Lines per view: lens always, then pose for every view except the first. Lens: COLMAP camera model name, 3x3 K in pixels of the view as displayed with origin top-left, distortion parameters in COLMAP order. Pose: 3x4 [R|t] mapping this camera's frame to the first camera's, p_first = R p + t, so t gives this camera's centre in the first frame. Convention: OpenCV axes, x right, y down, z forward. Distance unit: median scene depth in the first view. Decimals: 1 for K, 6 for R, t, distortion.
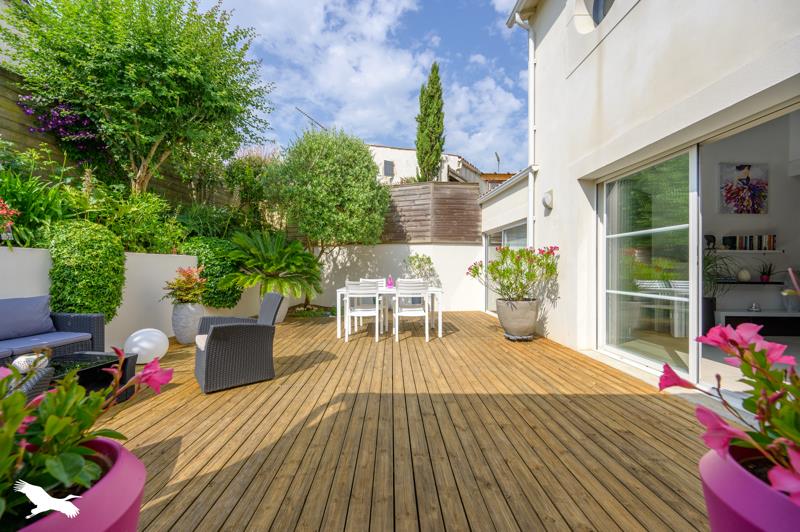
lens RADIAL K [[318.8, 0, 397.0], [0, 318.8, 265.9], [0, 0, 1]] dist [-0.000232, -0.000299]
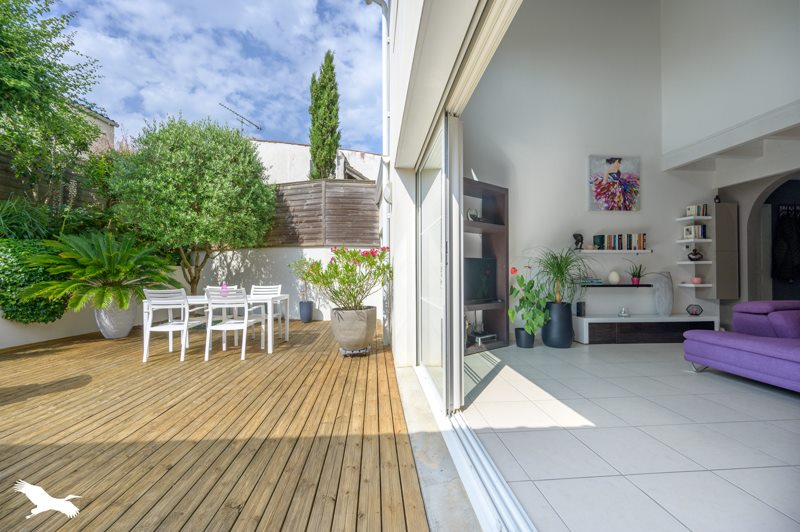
lens RADIAL K [[318.8, 0, 394.8], [0, 318.8, 269.8], [0, 0, 1]] dist [-0.000232, -0.000299]
pose [[0.998518, -0.010060, 0.053478, 0.385457], [0.010323, 0.999936, -0.004639, 0.004823], [-0.053428, 0.005185, 0.998558, 0.109050]]
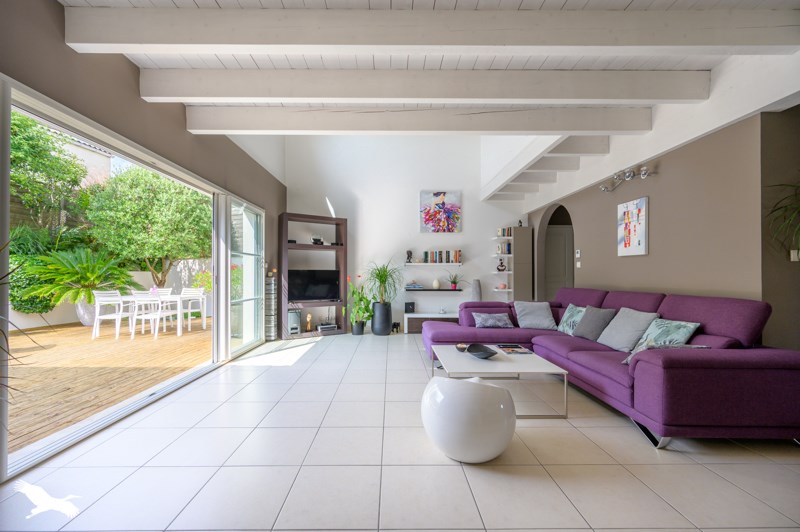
lens RADIAL K [[318.8, 0, 382.0], [0, 318.8, 271.0], [0, 0, 1]] dist [-0.000232, -0.000299]
pose [[0.999718, -0.007984, -0.022380, 0.857977], [0.007879, 0.999958, -0.004776, -0.014343], [0.022418, 0.004599, 0.999738, -0.198240]]
